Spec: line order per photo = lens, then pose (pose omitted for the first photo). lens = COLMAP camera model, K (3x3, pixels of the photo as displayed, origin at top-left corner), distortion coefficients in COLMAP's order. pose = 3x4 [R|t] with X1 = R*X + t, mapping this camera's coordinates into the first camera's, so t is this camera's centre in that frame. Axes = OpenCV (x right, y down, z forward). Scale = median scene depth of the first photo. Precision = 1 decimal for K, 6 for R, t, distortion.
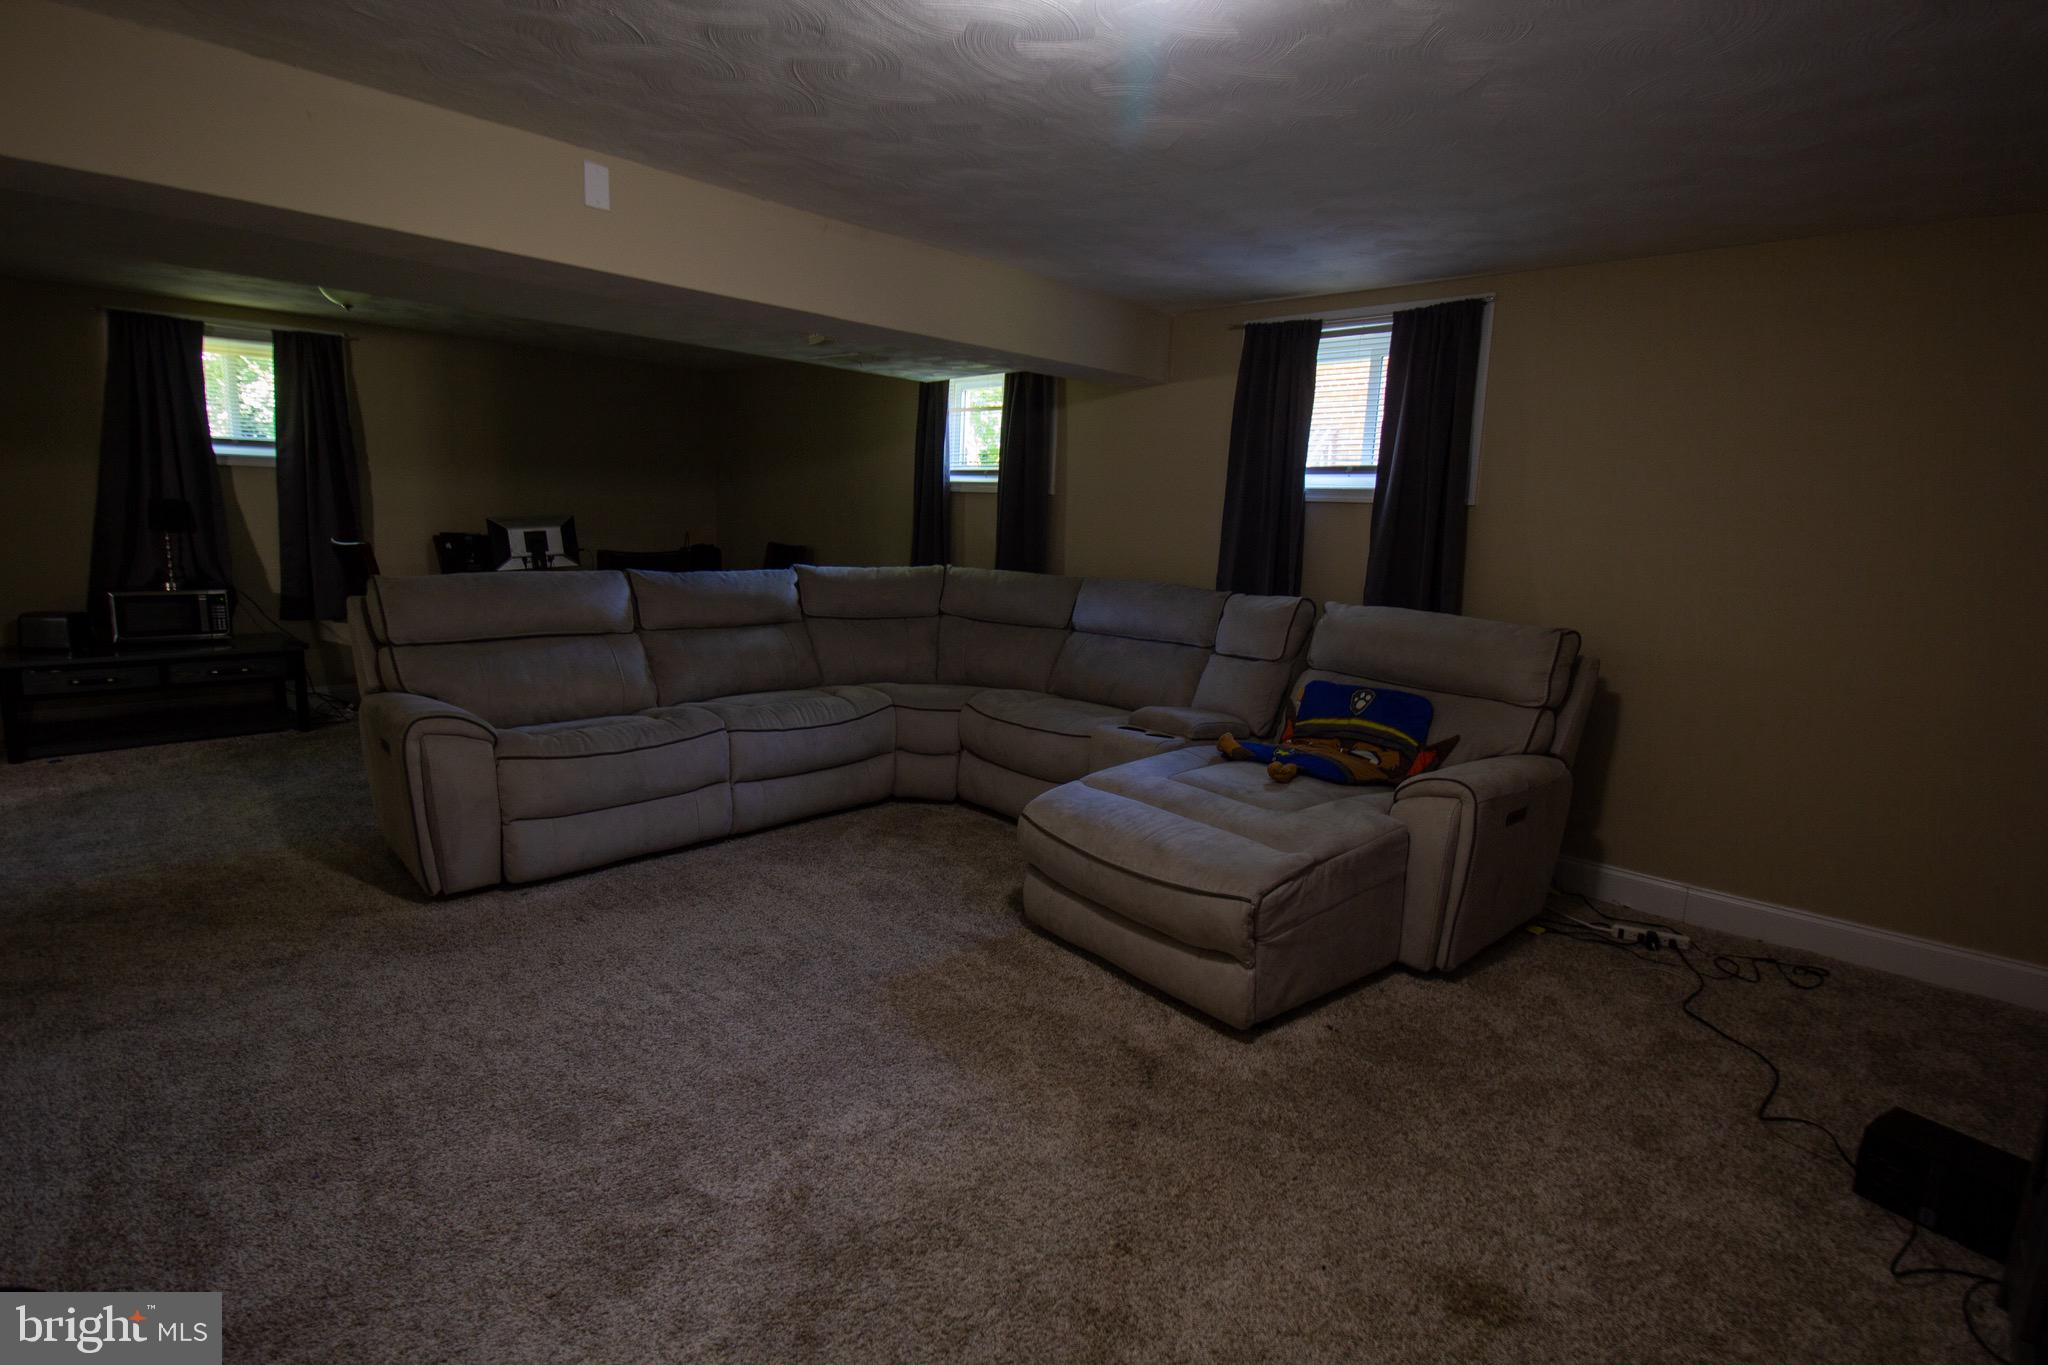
lens RADIAL K [[998.2, 0, 1030.1], [0, 998.2, 688.5], [0, 0, 1]] dist [-0.009159, -0.002190]
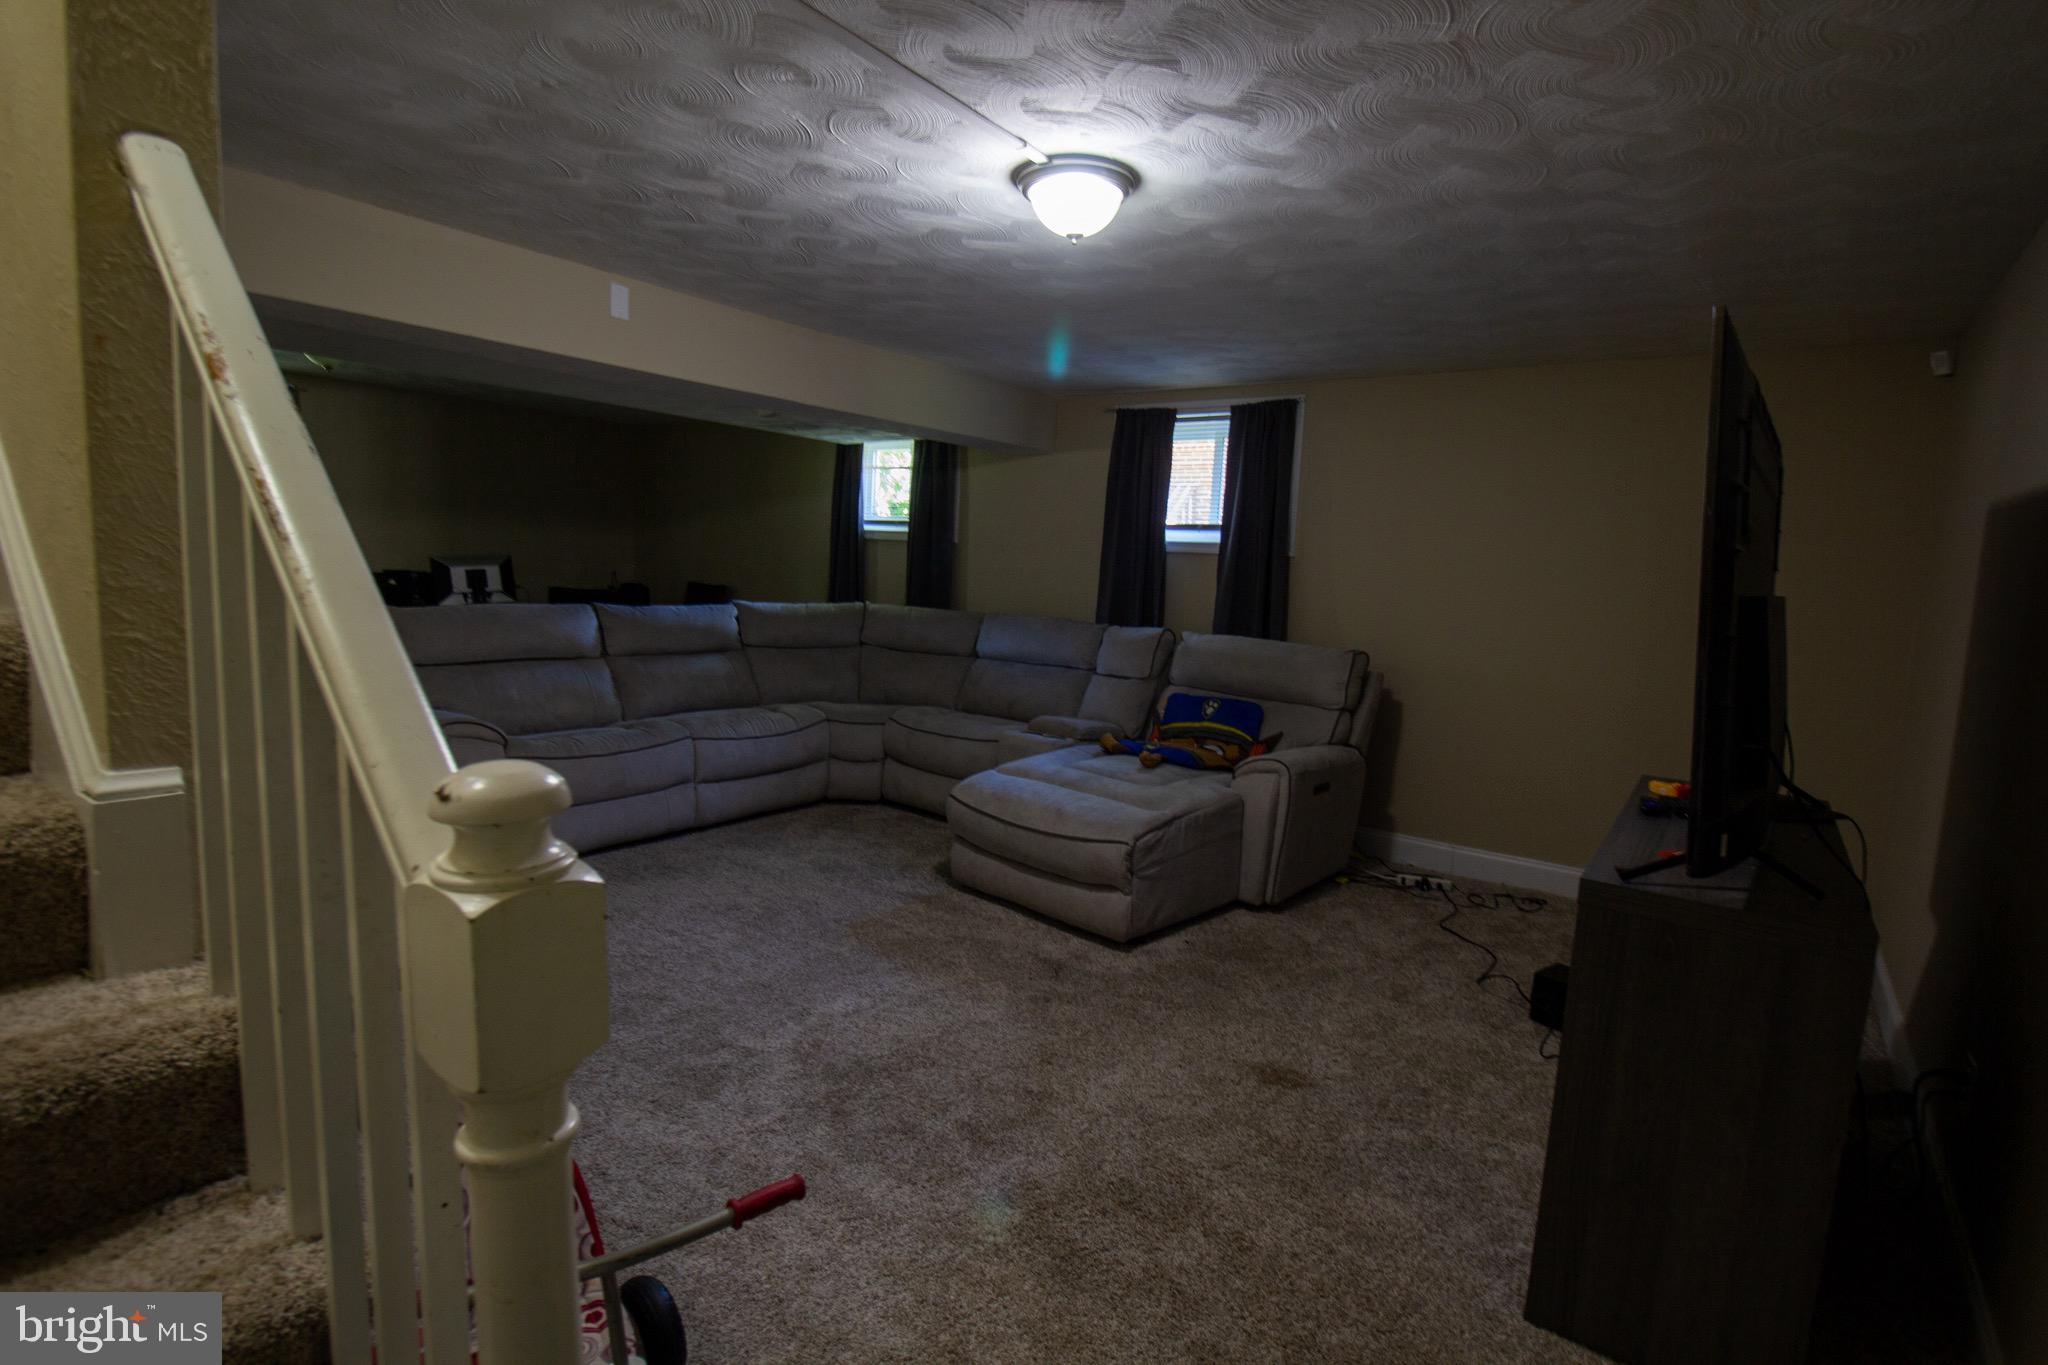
lens RADIAL K [[998.2, 0, 1025.7], [0, 998.2, 686.5], [0, 0, 1]] dist [-0.009159, -0.002190]
pose [[0.992683, -0.003945, 0.120683, -0.059578], [0.009398, 0.998958, -0.044651, 0.041869], [-0.120381, 0.045458, 0.991686, -0.253220]]
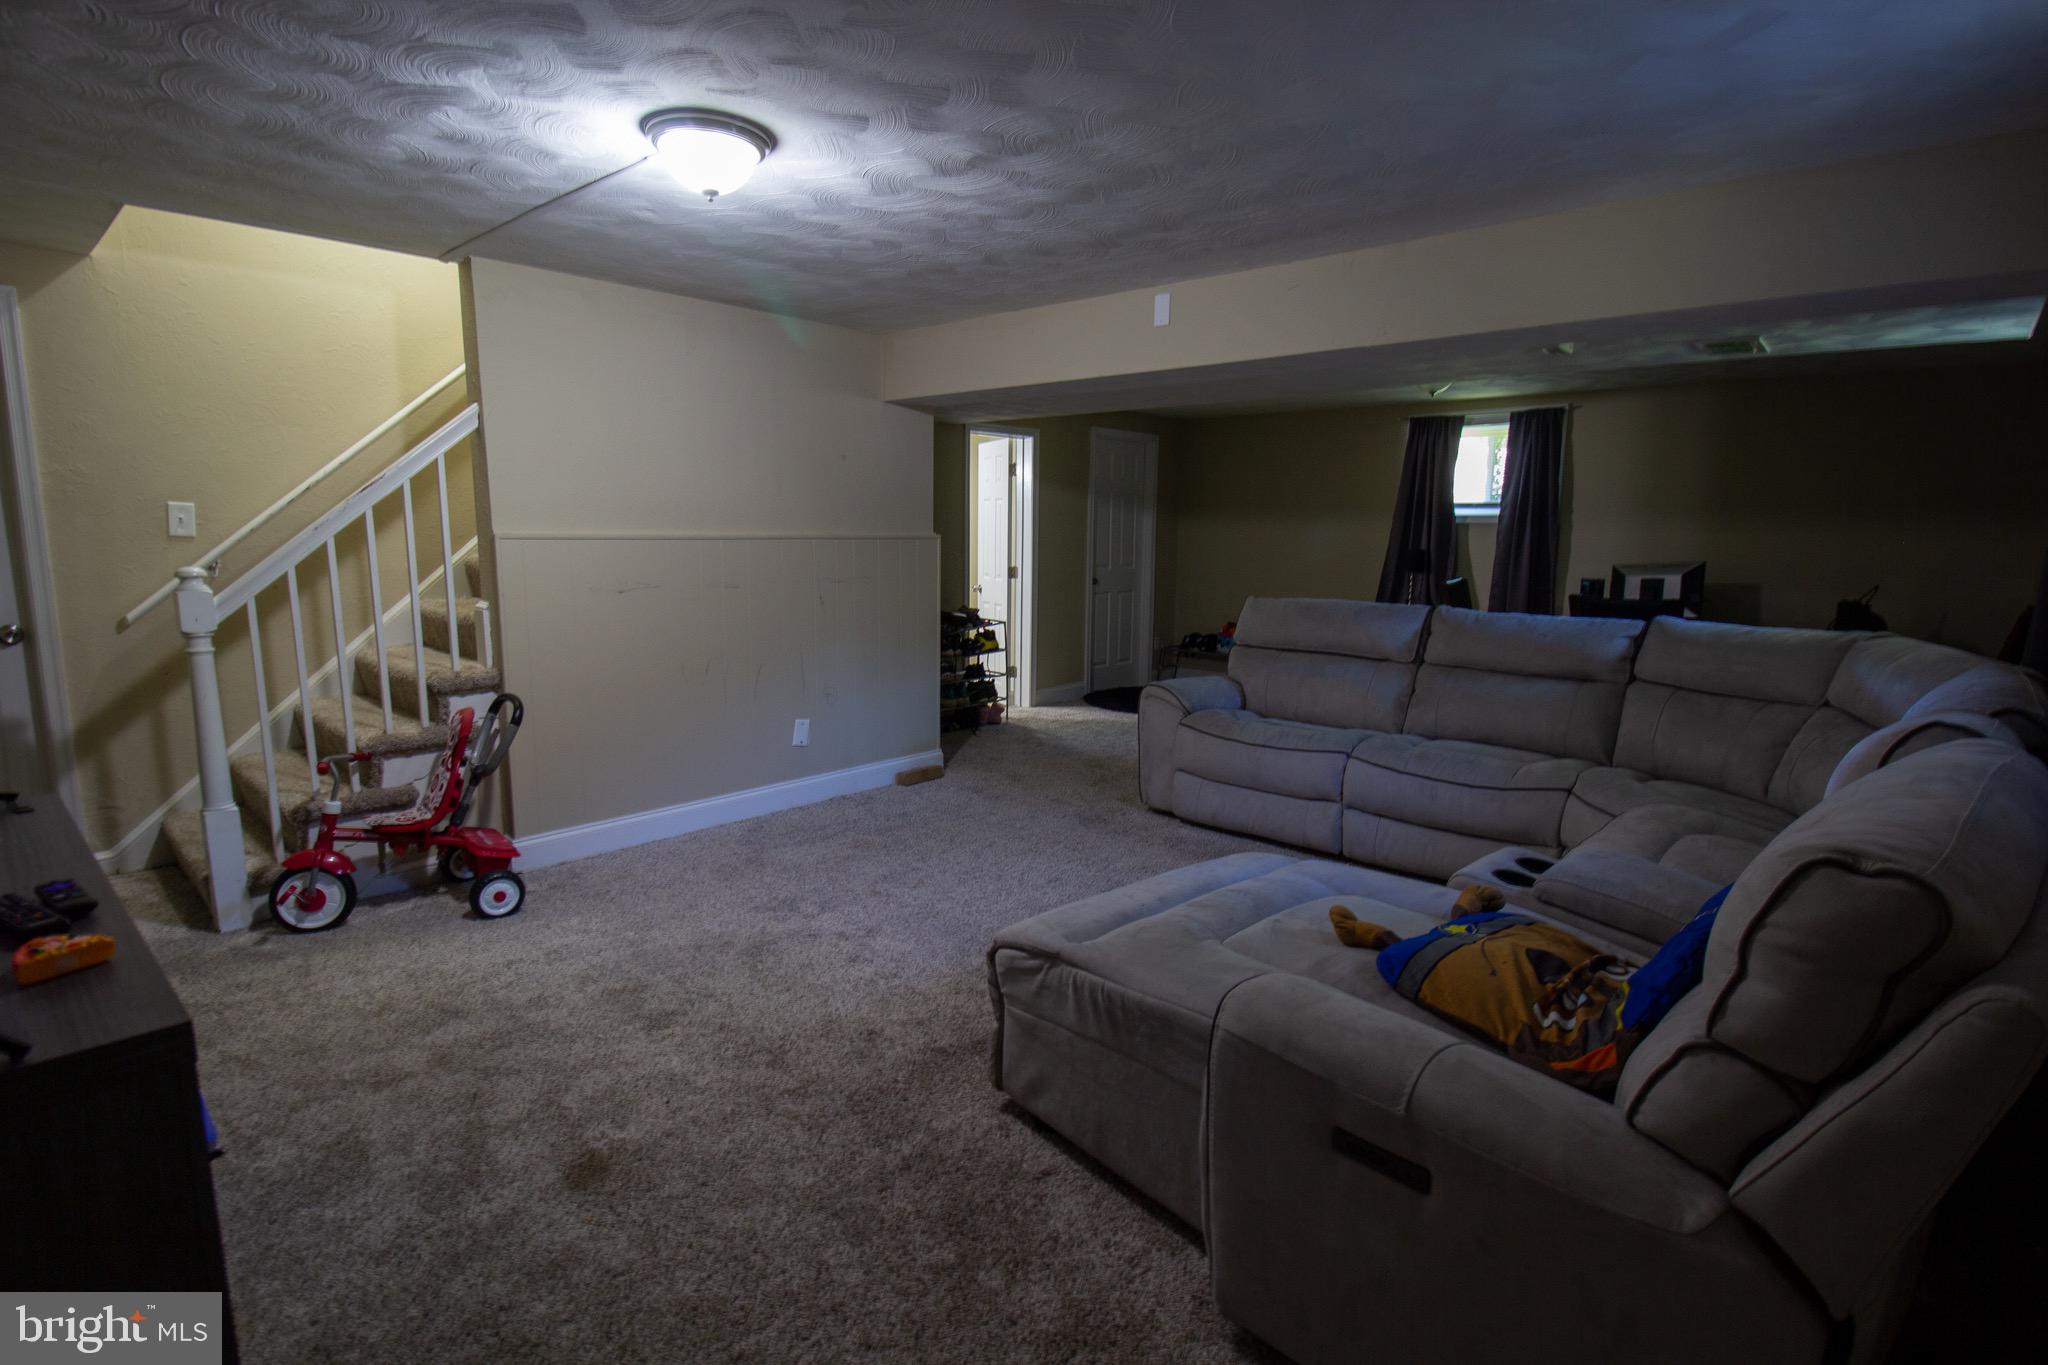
lens RADIAL K [[998.2, 0, 1019.1], [0, 998.2, 674.2], [0, 0, 1]] dist [-0.009159, -0.002190]
pose [[0.029876, 0.107296, -0.993778, 0.795526], [-0.188227, 0.977039, 0.099830, -0.089122], [0.981671, 0.184073, 0.049386, 0.664698]]
